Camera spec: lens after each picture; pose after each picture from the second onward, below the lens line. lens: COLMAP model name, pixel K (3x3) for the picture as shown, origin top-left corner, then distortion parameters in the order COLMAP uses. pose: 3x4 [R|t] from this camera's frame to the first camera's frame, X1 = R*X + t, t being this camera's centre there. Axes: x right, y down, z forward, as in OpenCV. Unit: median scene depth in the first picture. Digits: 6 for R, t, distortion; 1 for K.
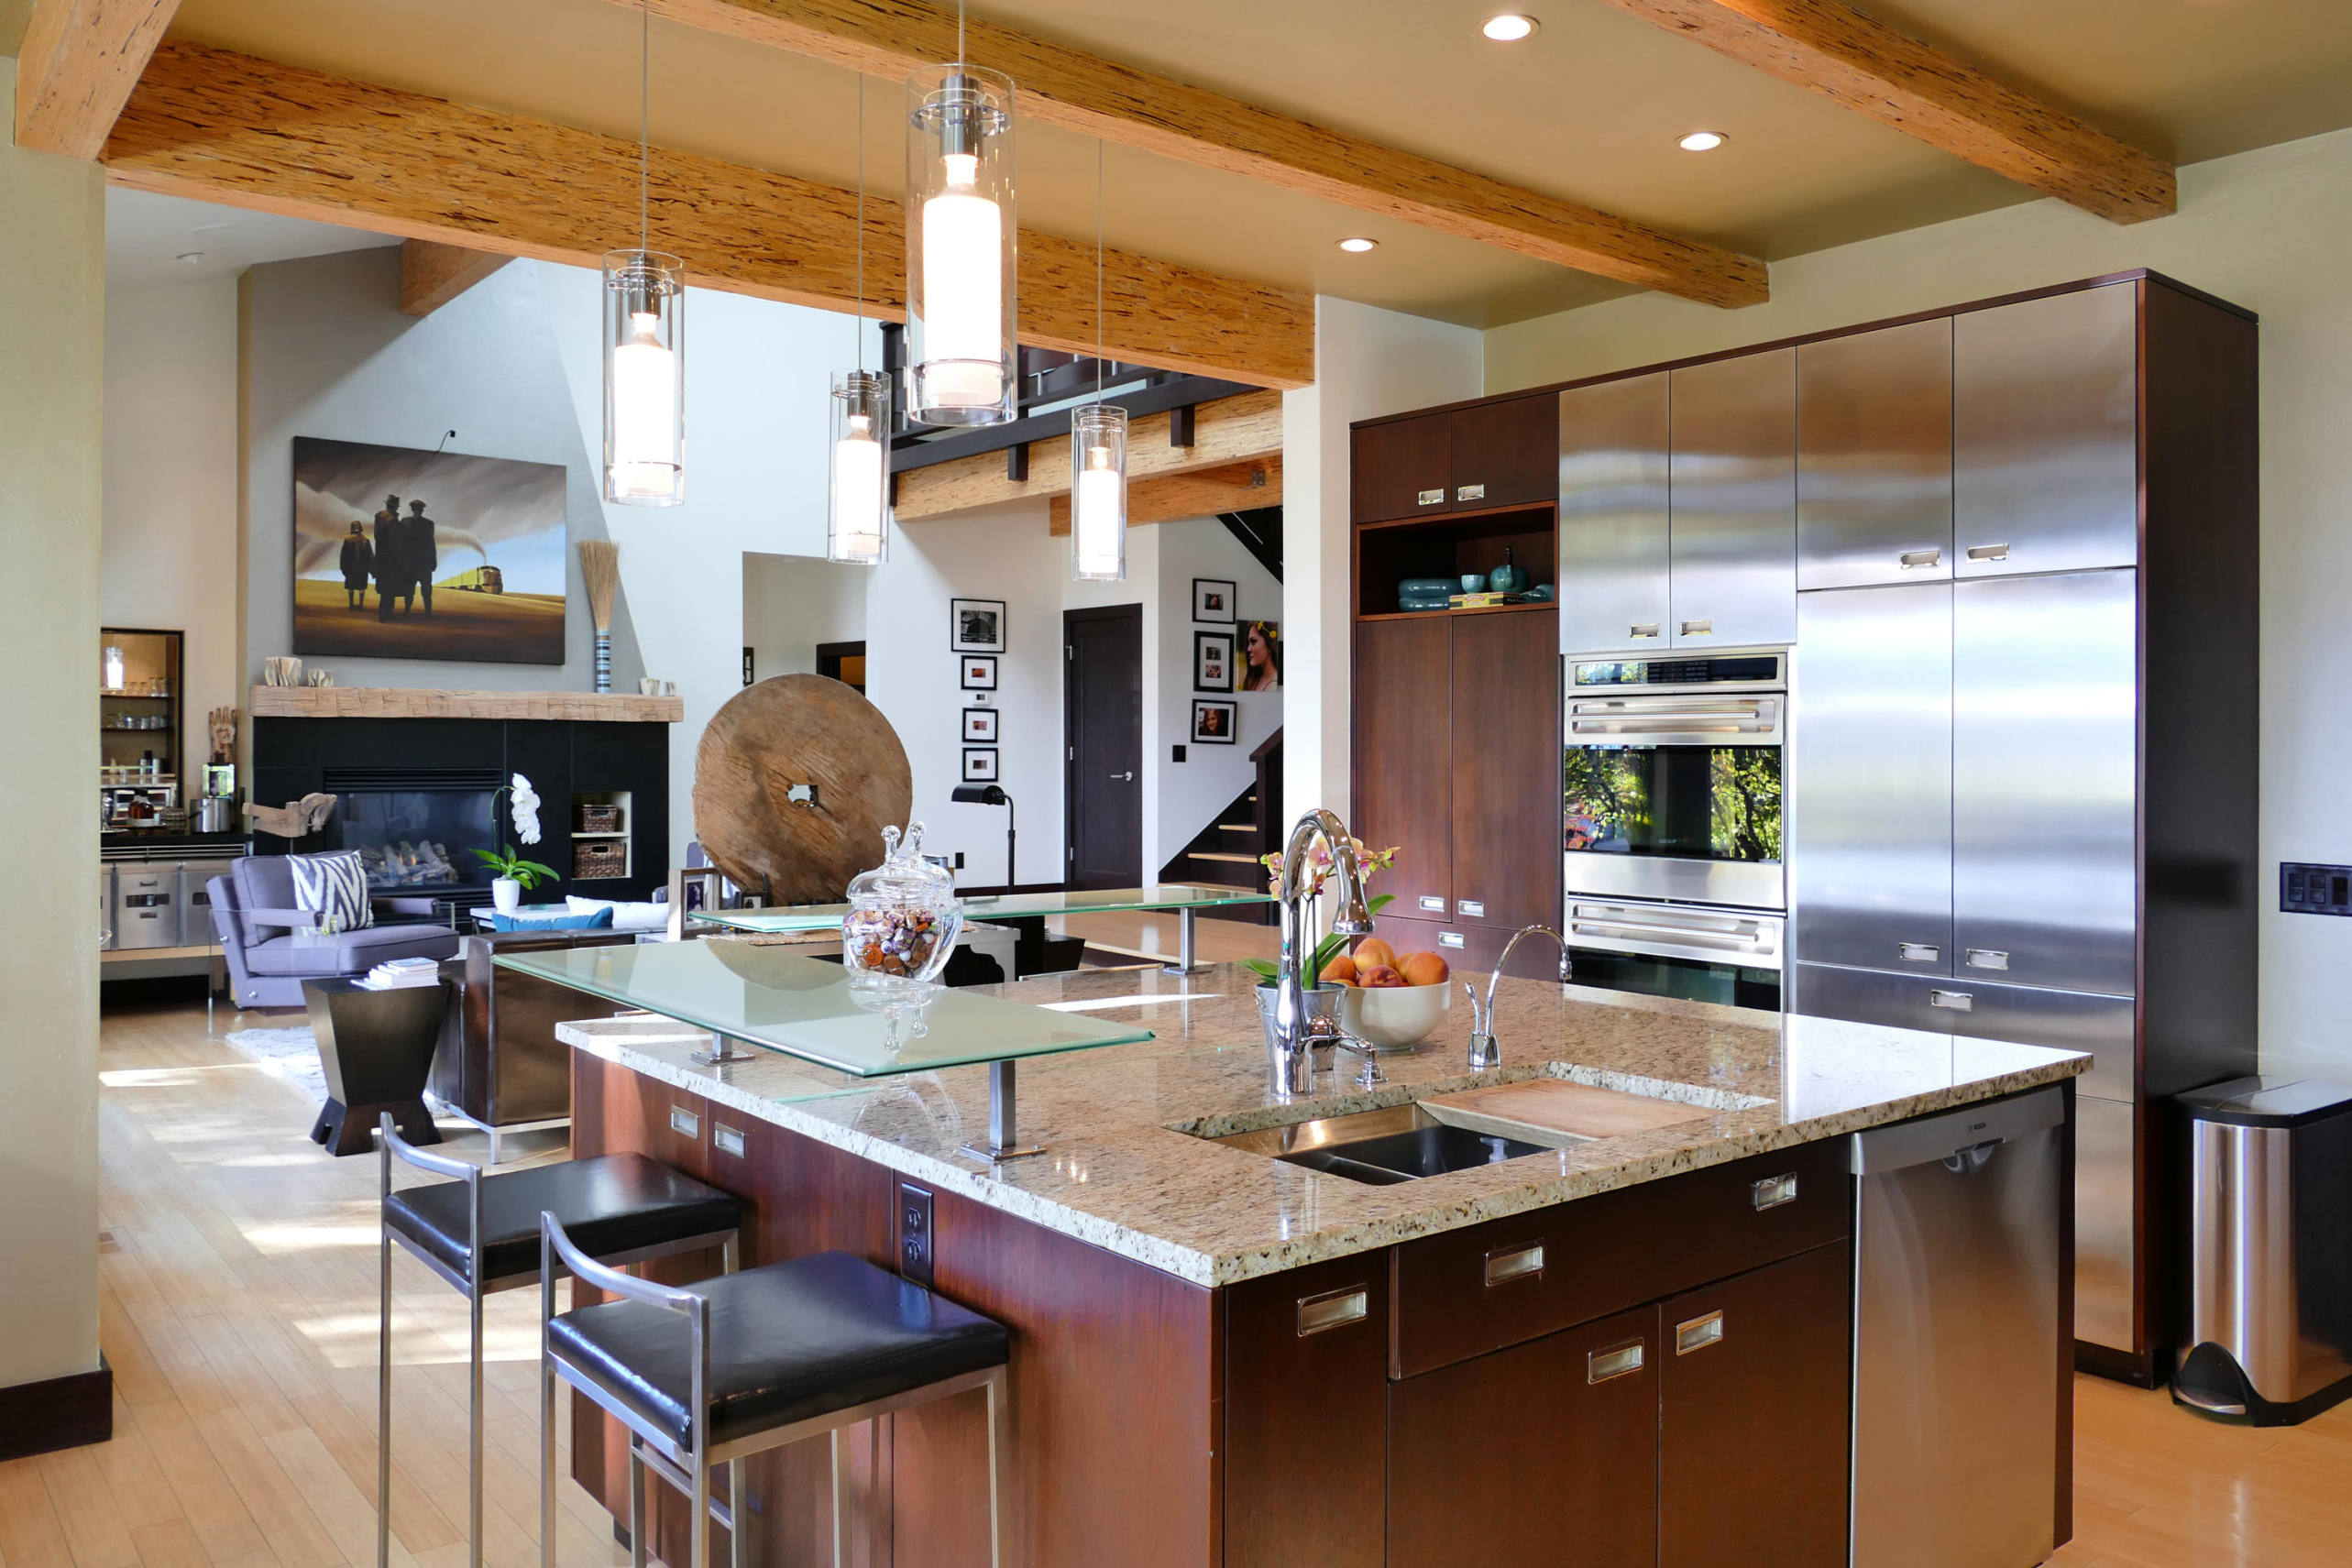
lens RADIAL K [[1751.0, 0, 1175.0], [0, 1751.0, 681.3], [0, 0, 1]] dist [-0.002784, -0.000405]
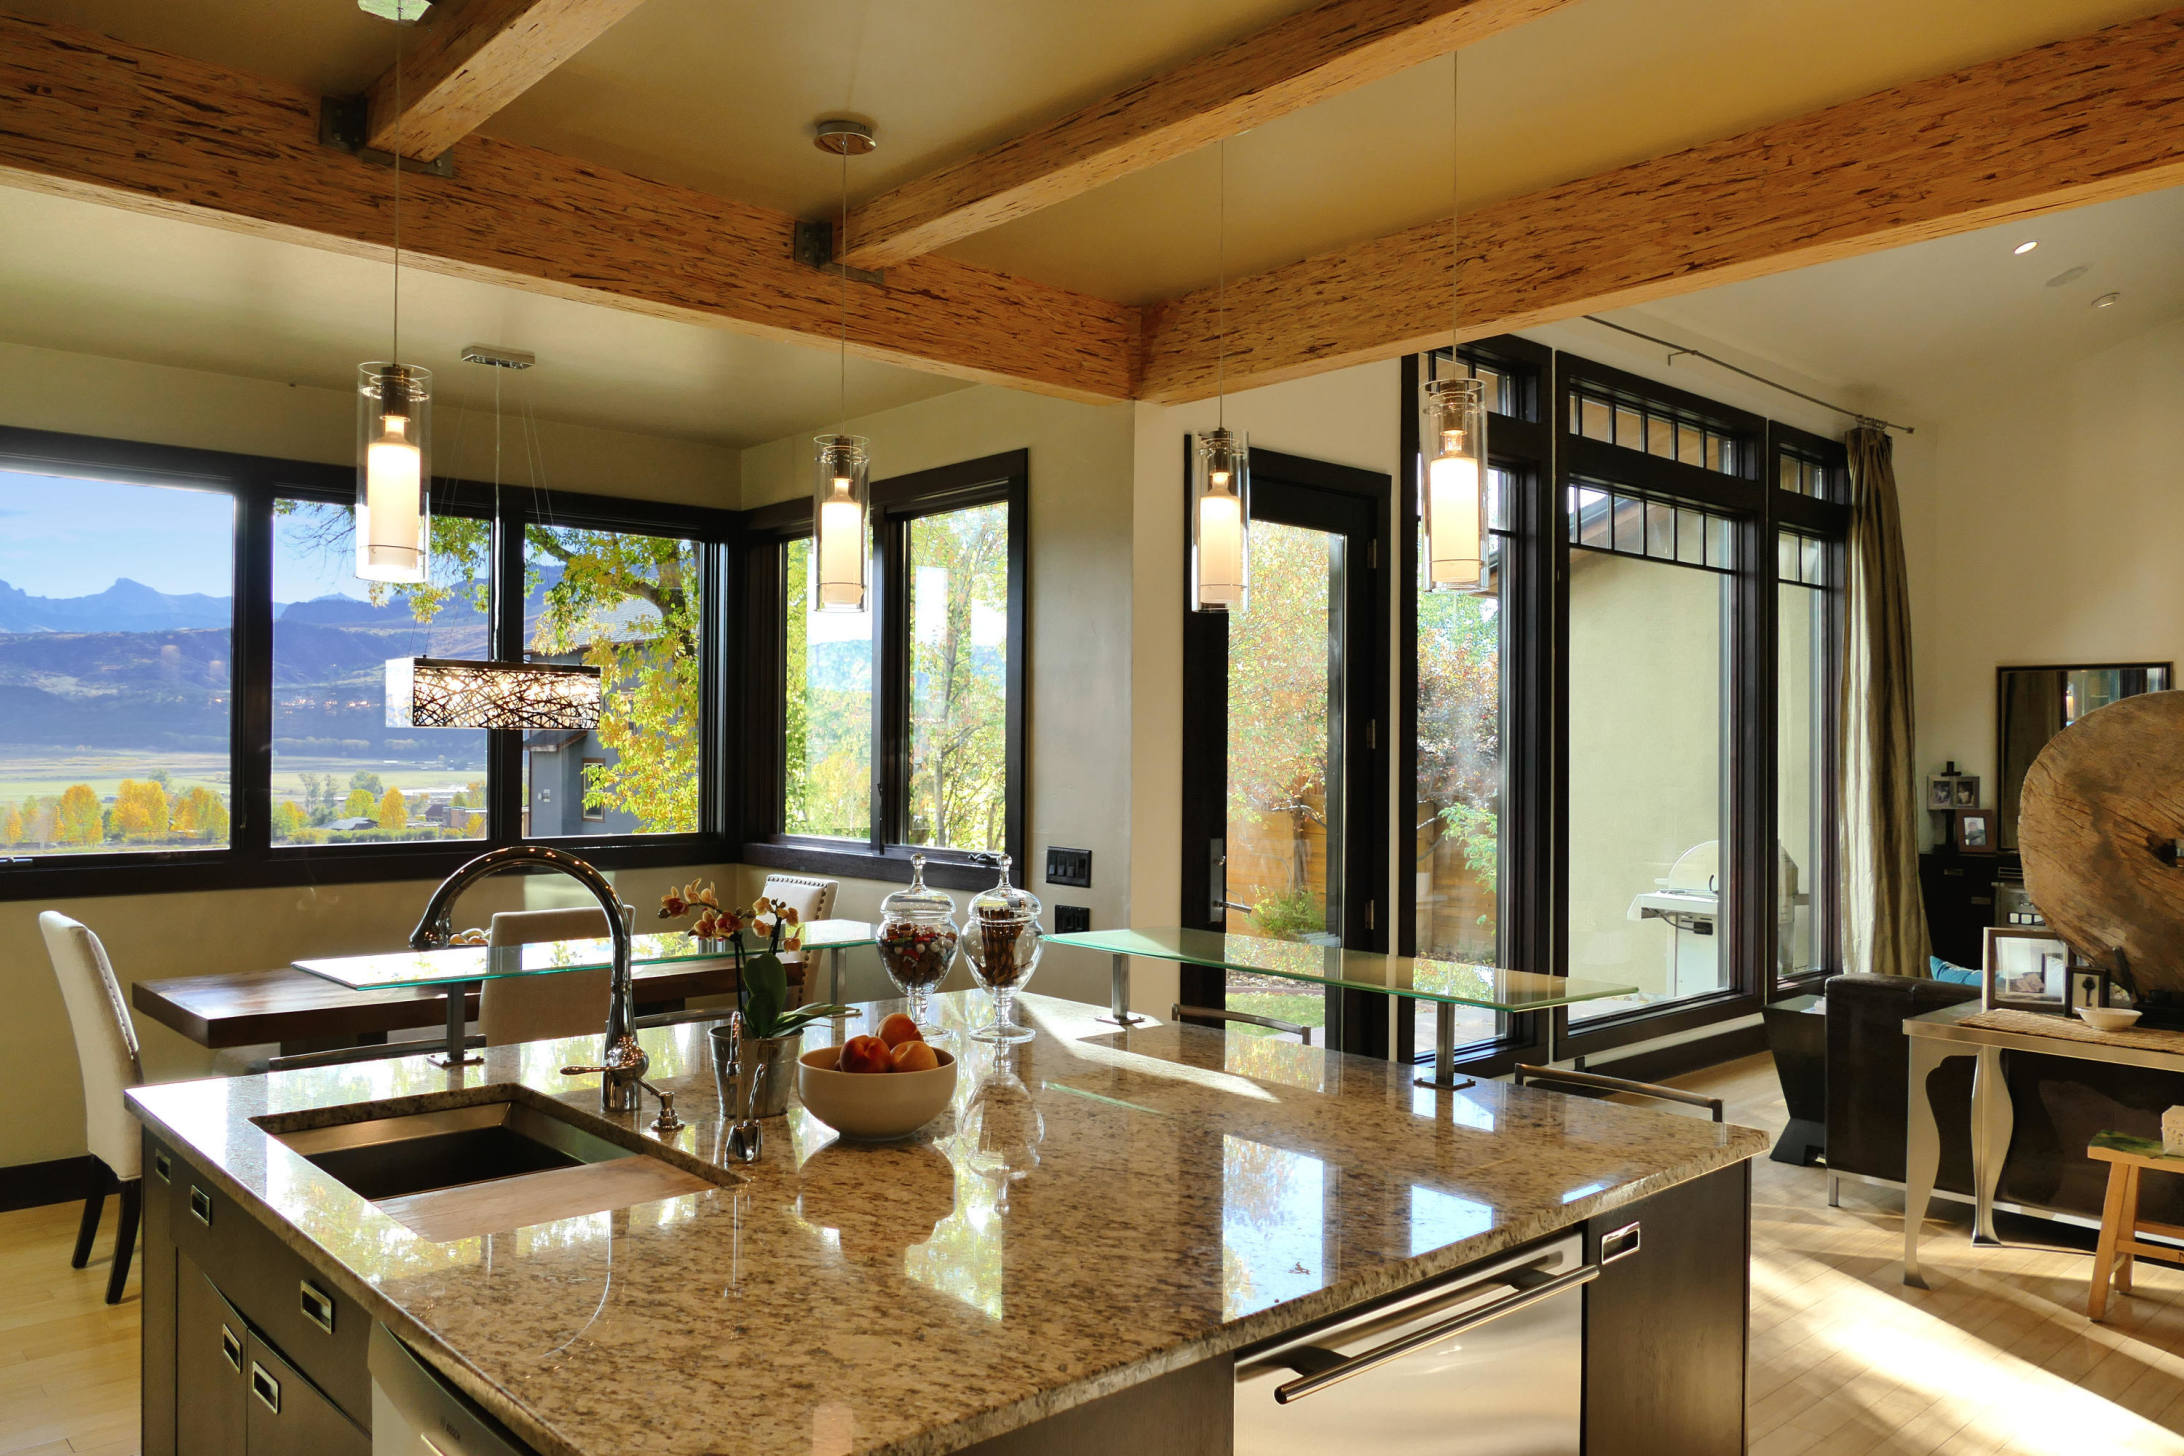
lens RADIAL K [[1586.4, 0, 1092.0], [0, 1586.4, 728.0], [0, 0, 1]] dist [0.001435, 0.001831]
pose [[0.061016, -0.016675, -0.997997, 0.297755], [0.029375, 0.999457, -0.014904, 0.005418], [0.997704, -0.028407, 0.061473, 0.330839]]
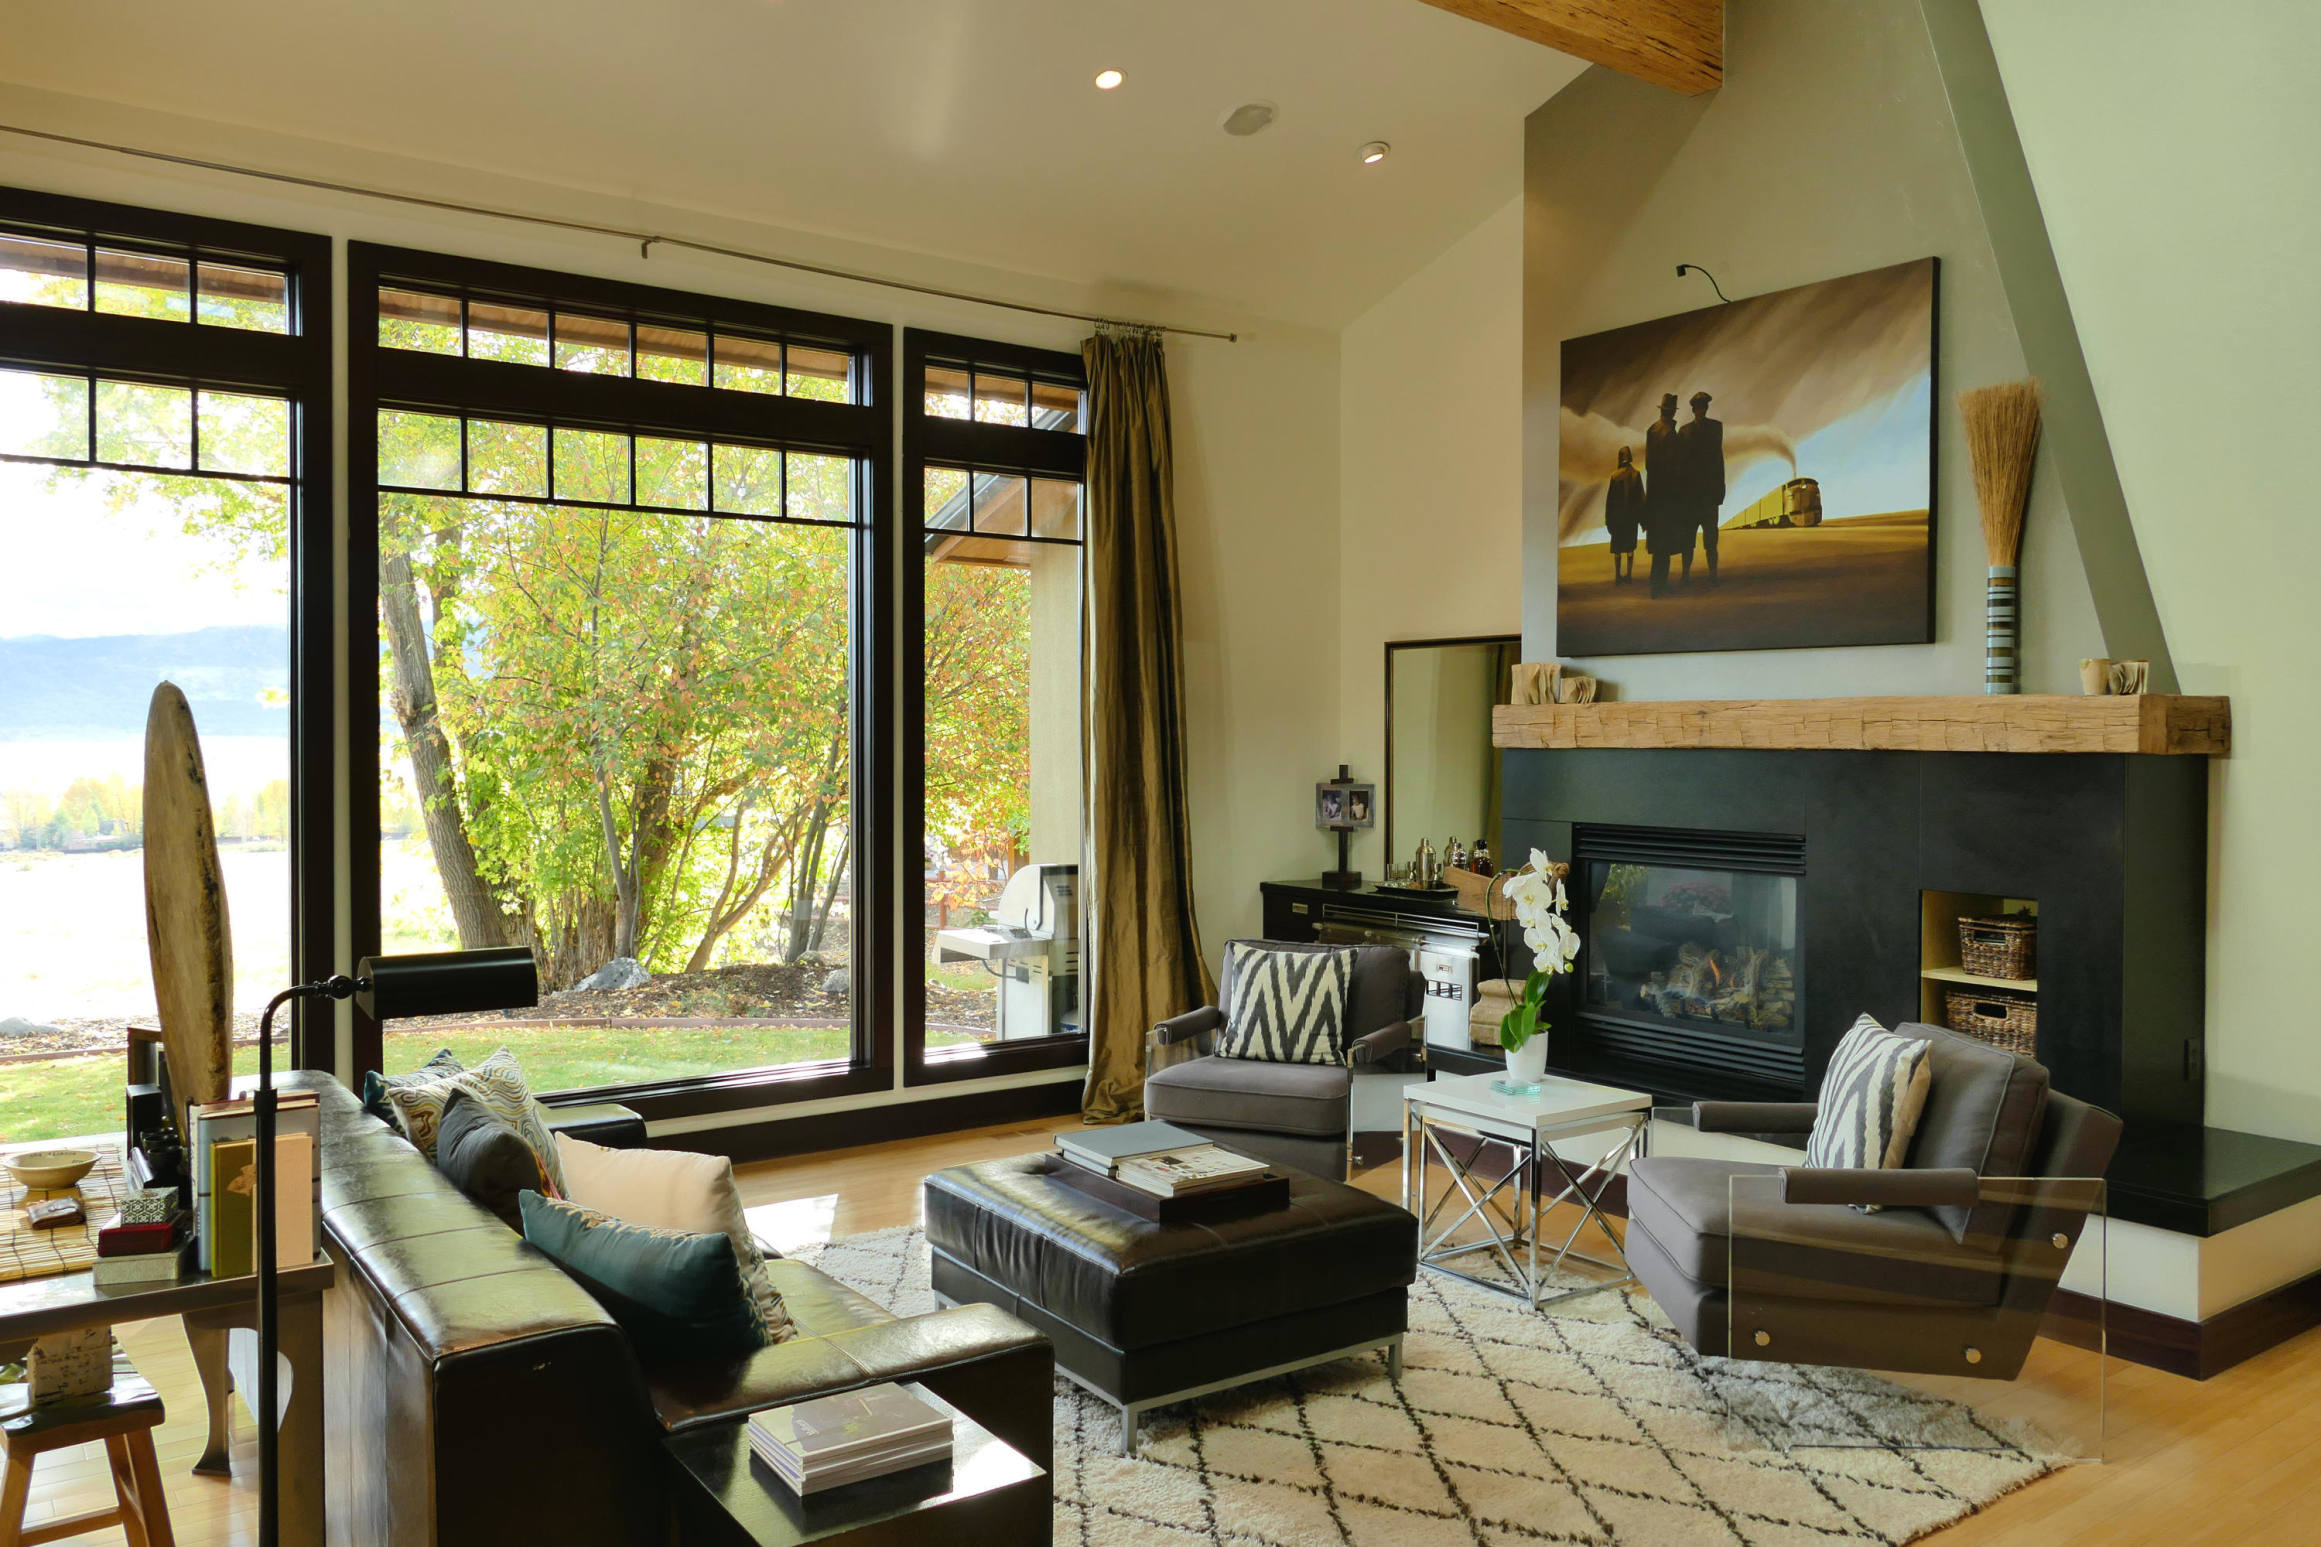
lens RADIAL K [[1685.9, 0, 1160.5], [0, 1685.9, 773.5], [0, 0, 1]] dist [0.001435, 0.001831]
pose [[-0.058004, 0.020310, -0.998110, 0.173592], [0.035408, 0.999206, 0.018275, 0.012652], [0.997688, -0.034281, -0.058677, 0.856654]]
